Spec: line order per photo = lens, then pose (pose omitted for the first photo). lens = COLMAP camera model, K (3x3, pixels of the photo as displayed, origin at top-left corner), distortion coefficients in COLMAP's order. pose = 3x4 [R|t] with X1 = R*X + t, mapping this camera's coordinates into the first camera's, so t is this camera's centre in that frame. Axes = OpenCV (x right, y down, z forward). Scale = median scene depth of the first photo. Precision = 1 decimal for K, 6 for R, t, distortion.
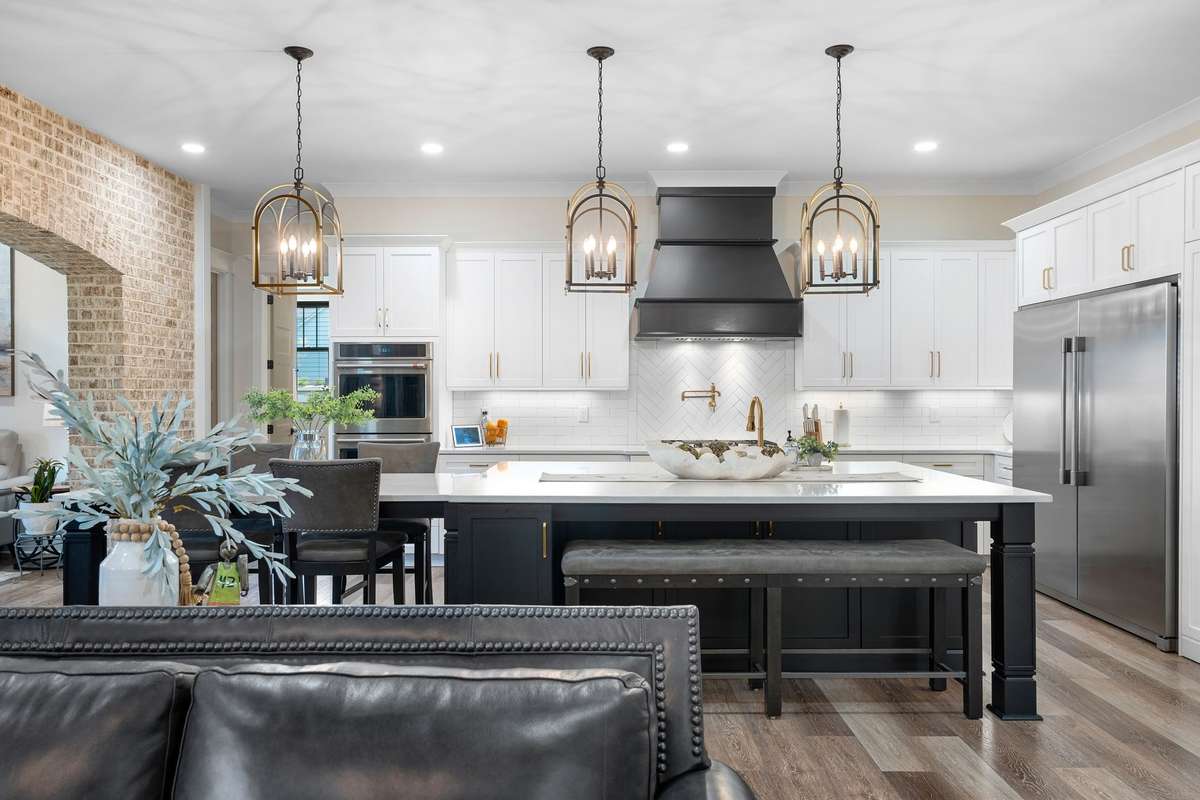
lens RADIAL K [[897.2, 0, 600.0], [0, 897.2, 400.0], [0, 0, 1]] dist [0.002255, 0.001816]
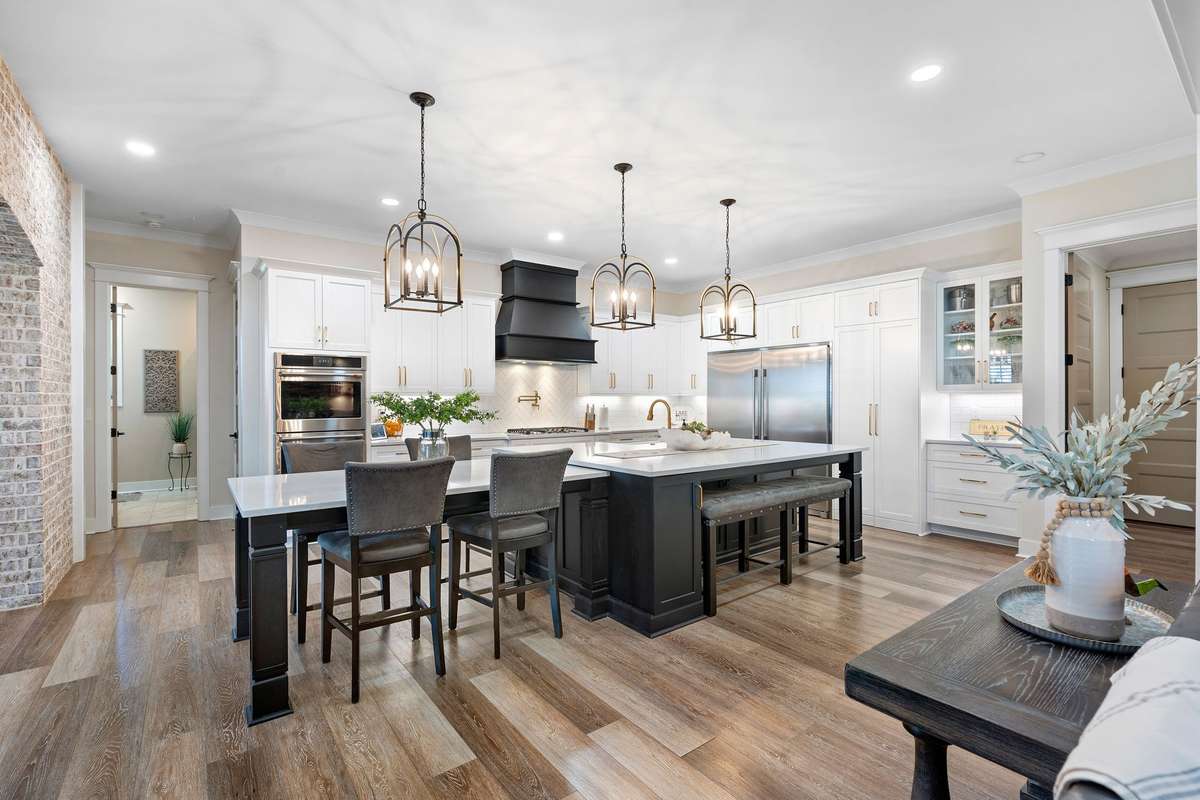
lens RADIAL K [[541.2, 0, 600.0], [0, 541.2, 400.0], [0, 0, 1]] dist [-0.003960, 0.001592]
pose [[0.795926, -0.002509, 0.605388, -0.410896], [0.004739, 0.999987, -0.002086, -0.000930], [-0.605375, 0.004529, 0.795927, 0.225103]]
